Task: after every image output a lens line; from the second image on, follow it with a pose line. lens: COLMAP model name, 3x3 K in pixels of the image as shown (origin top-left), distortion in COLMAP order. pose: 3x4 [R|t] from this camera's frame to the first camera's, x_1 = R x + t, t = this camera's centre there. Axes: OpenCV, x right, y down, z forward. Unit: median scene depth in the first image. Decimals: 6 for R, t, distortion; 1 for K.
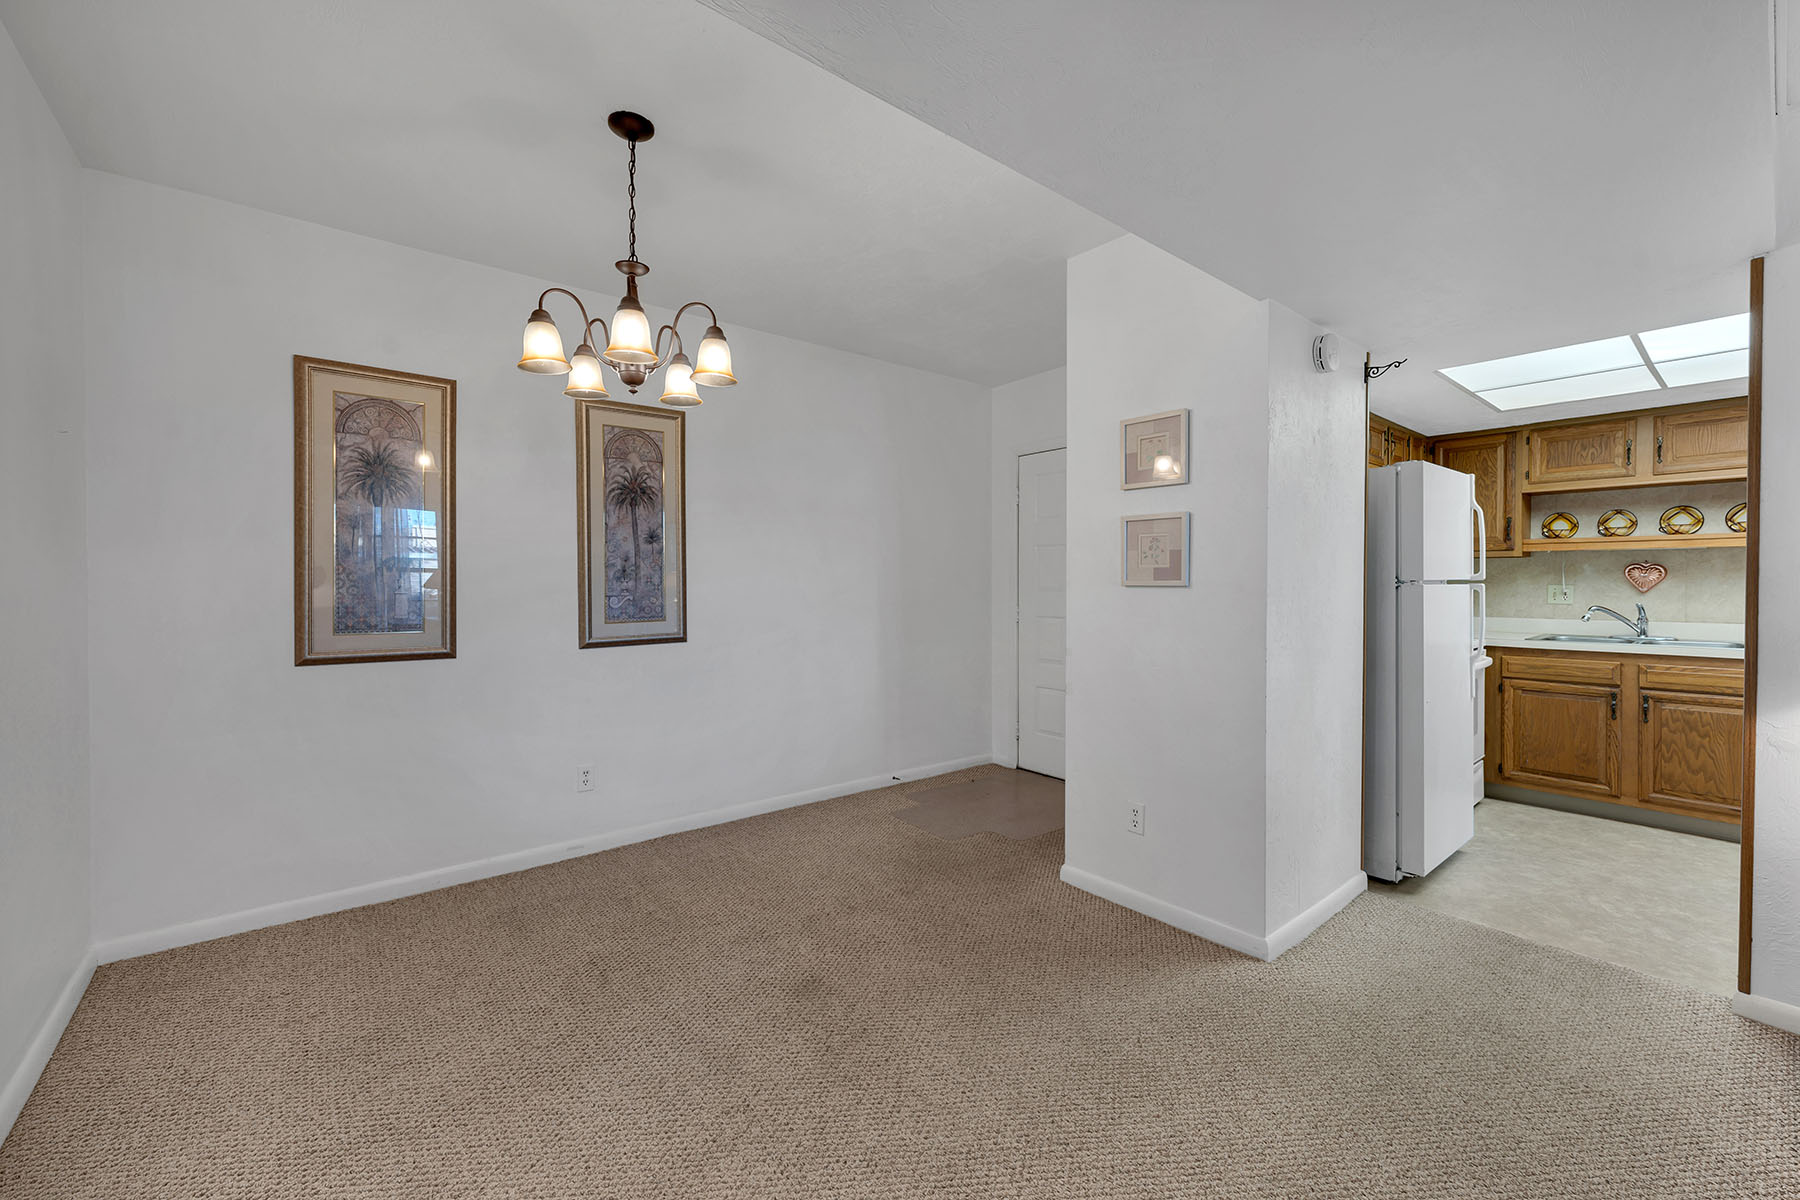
lens RADIAL K [[725.6, 0, 893.2], [0, 725.6, 588.9], [0, 0, 1]] dist [0.000309, -0.000711]
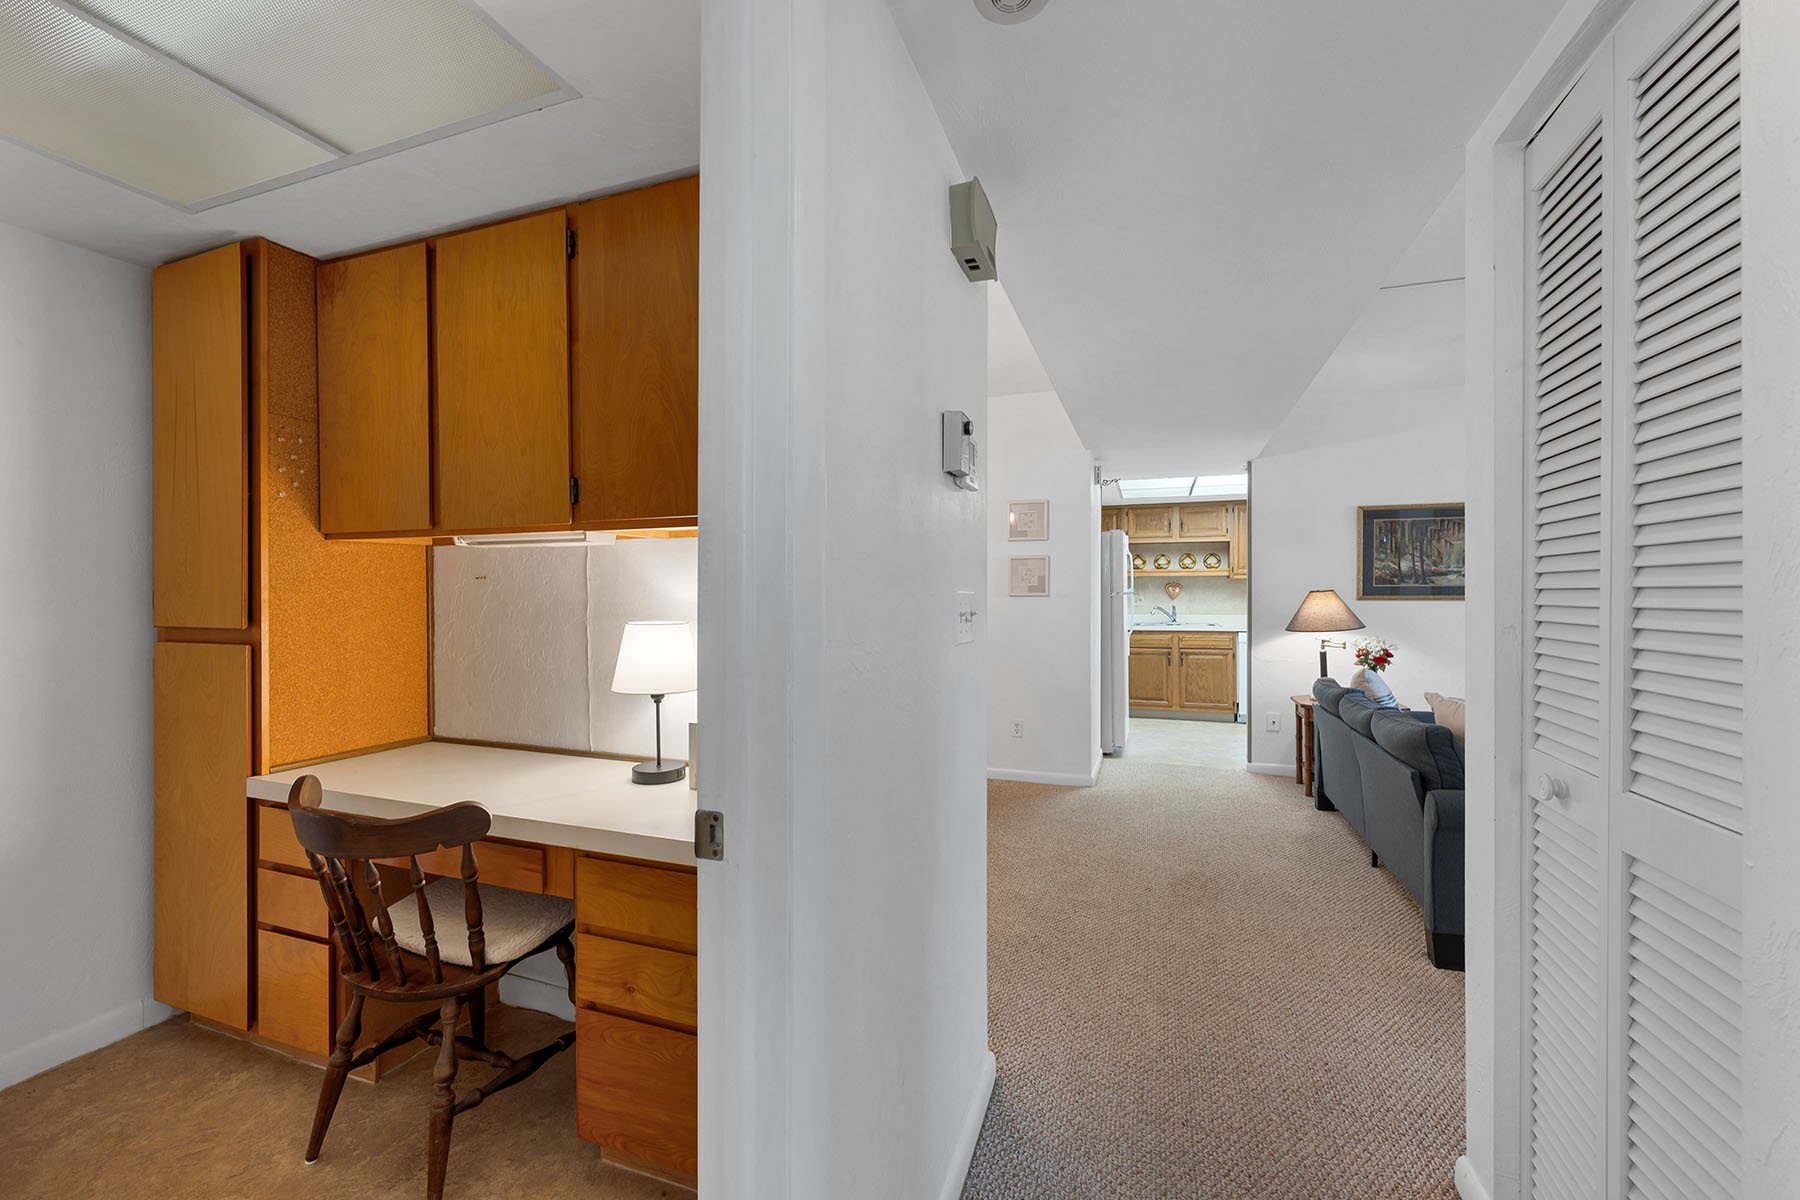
lens RADIAL K [[716.1, 0, 902.0], [0, 716.1, 593.2], [0, 0, 1]] dist [-0.004333, 0.001220]
pose [[0.856356, -0.002104, 0.516382, -0.588727], [0.009054, 0.999899, -0.010939, 0.004286], [-0.516307, 0.014043, 0.856288, -0.252508]]
